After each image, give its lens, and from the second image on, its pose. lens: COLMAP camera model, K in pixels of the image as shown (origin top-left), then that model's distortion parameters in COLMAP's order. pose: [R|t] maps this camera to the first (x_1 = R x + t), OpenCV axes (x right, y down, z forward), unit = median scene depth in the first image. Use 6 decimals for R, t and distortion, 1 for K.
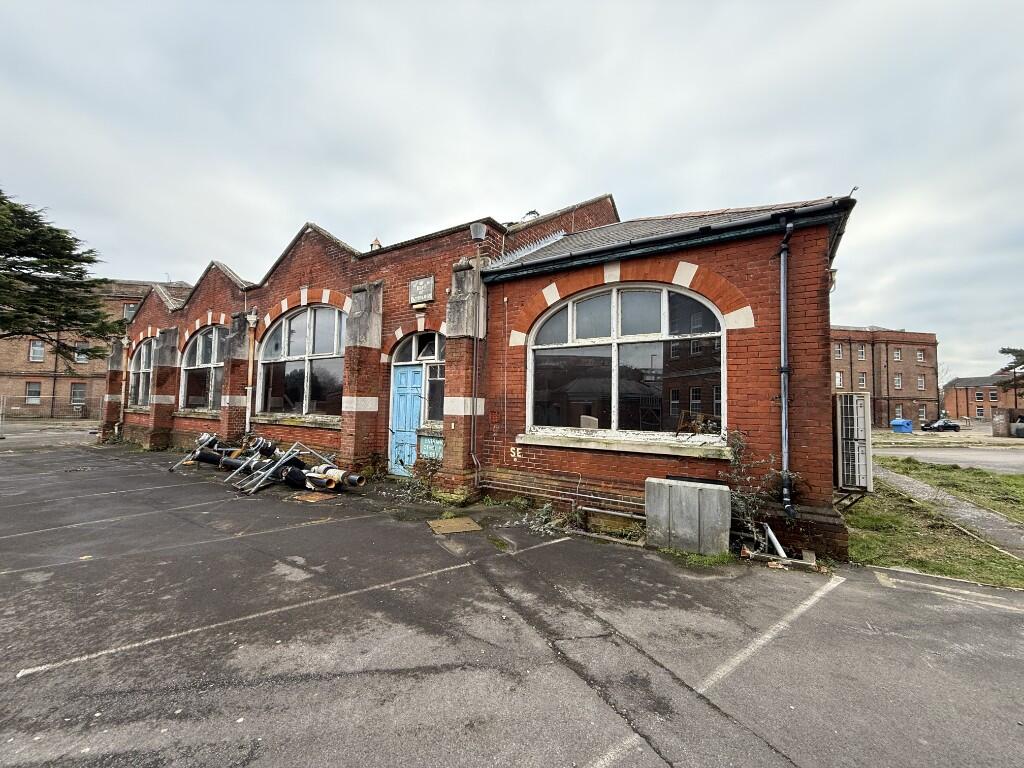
lens RADIAL K [[405.4, 0, 514.0], [0, 405.4, 385.1], [0, 0, 1]] dist [0.005230, -0.000019]
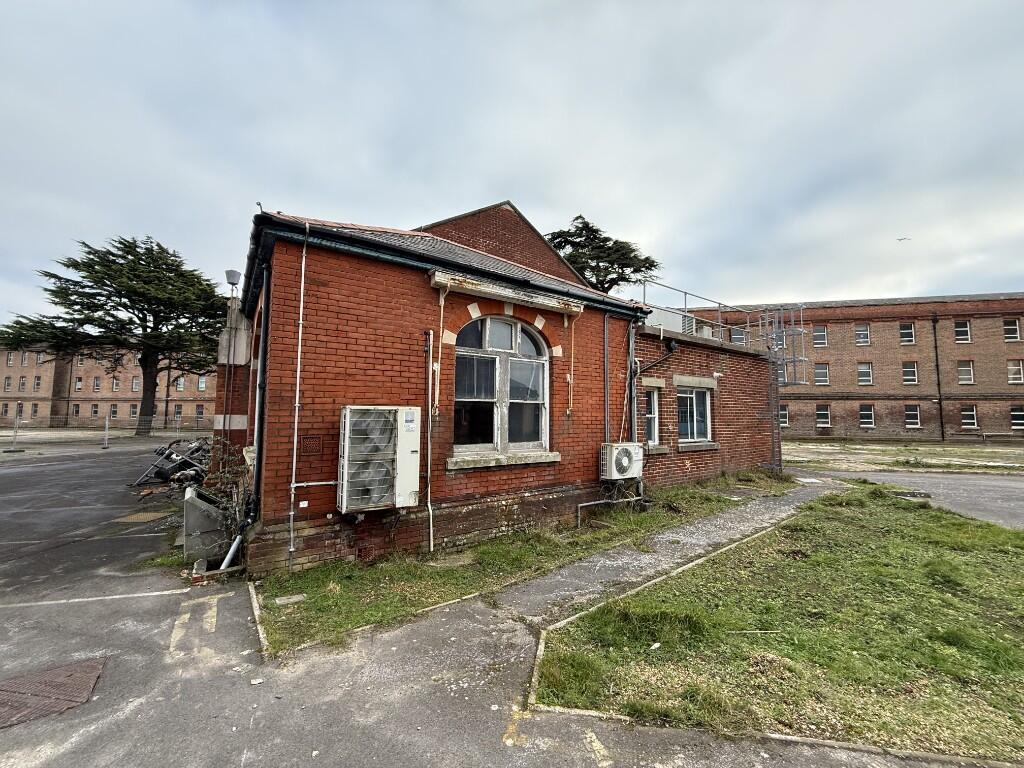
lens RADIAL K [[405.4, 0, 510.3], [0, 405.4, 385.8], [0, 0, 1]] dist [0.005230, -0.000019]
pose [[0.916132, -0.045431, -0.398293, 1.994012], [0.035255, 0.998839, -0.032838, 0.019716], [0.399322, 0.016042, 0.916670, 0.378772]]
